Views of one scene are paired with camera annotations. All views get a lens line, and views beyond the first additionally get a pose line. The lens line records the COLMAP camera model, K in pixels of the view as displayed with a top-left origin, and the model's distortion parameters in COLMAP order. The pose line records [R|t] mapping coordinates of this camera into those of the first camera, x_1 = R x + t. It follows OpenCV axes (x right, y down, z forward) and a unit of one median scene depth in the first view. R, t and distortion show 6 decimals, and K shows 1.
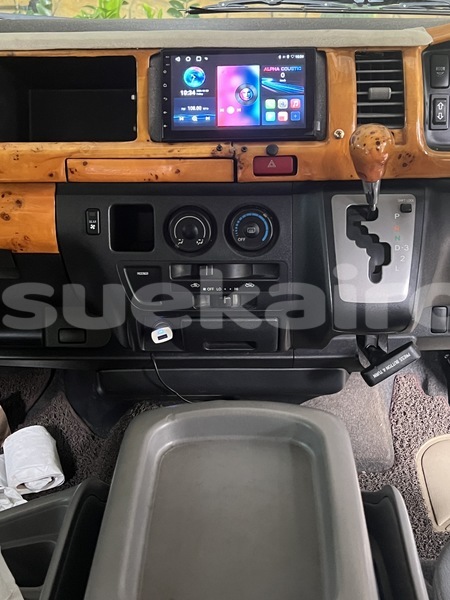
lens RADIAL K [[871.2, 0, 224.6], [0, 871.2, 300.2], [0, 0, 1]] dist [0.095953, 0.000000]
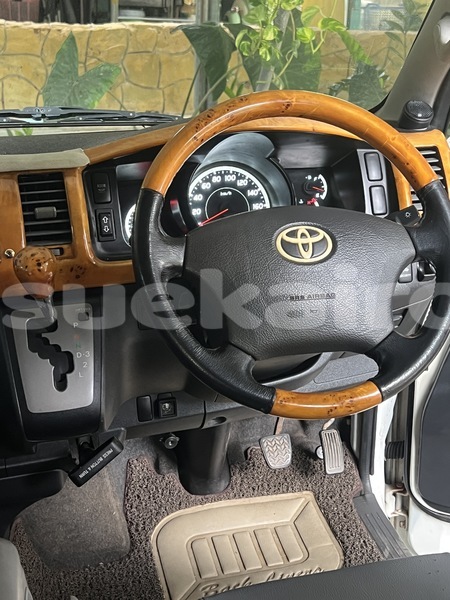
lens RADIAL K [[871.2, 0, 225.2], [0, 871.2, 300.2], [0, 0, 1]] dist [0.095953, 0.000000]
pose [[0.961426, -0.099269, 0.256525, 0.102604], [0.118613, 0.991063, -0.061031, -0.039986], [-0.248174, 0.089104, 0.964609, -0.062468]]
